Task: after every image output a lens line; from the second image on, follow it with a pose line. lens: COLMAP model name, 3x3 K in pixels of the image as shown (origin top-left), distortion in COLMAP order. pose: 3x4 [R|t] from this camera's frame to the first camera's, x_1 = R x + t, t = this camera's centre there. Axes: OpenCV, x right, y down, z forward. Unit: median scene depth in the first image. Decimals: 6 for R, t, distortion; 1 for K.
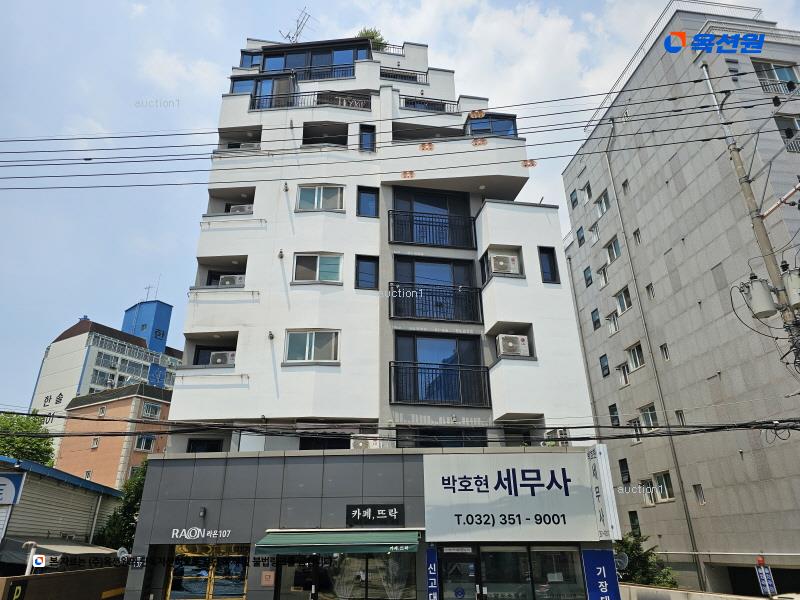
lens RADIAL K [[525.4, 0, 382.6], [0, 525.4, 298.0], [0, 0, 1]] dist [0.071336, -0.067963]
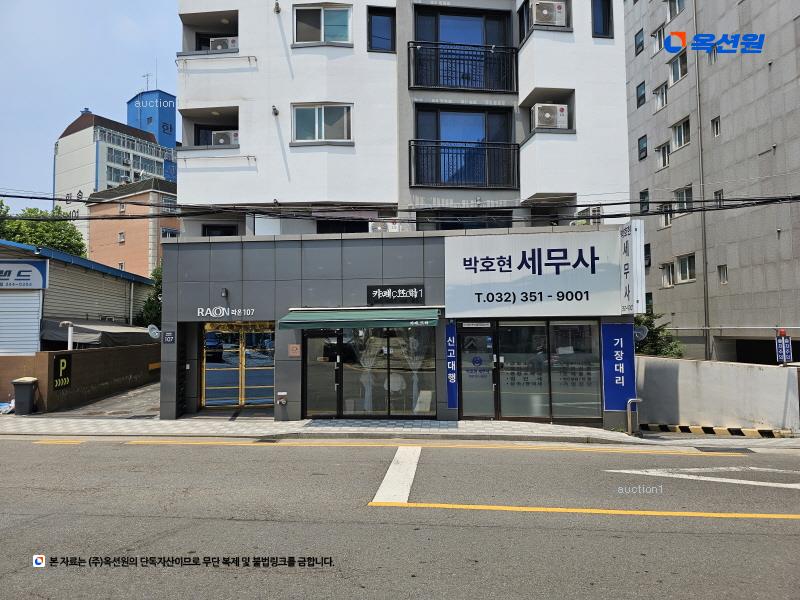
lens RADIAL K [[525.4, 0, 382.6], [0, 525.4, 298.0], [0, 0, 1]] dist [0.071336, -0.067963]
pose [[0.999143, -0.010748, -0.039974, 0.001120], [0.024714, 0.929578, 0.367795, 0.038187], [0.033206, -0.368468, 0.929047, 0.058245]]
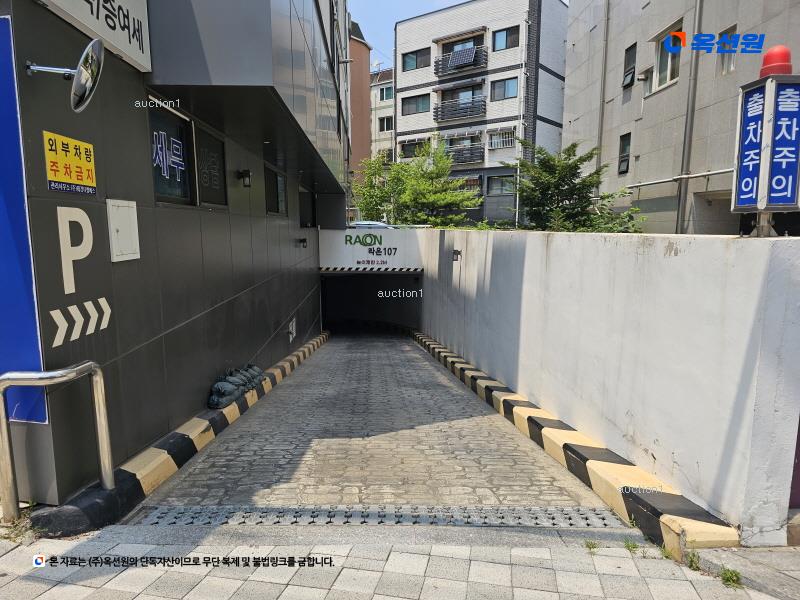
lens RADIAL K [[525.4, 0, 382.6], [0, 525.4, 298.0], [0, 0, 1]] dist [0.071336, -0.067963]
pose [[0.990427, 0.011400, -0.137567, 0.514069], [0.065186, 0.839834, 0.538914, 0.388660], [0.121677, -0.542723, 0.831052, 0.666578]]
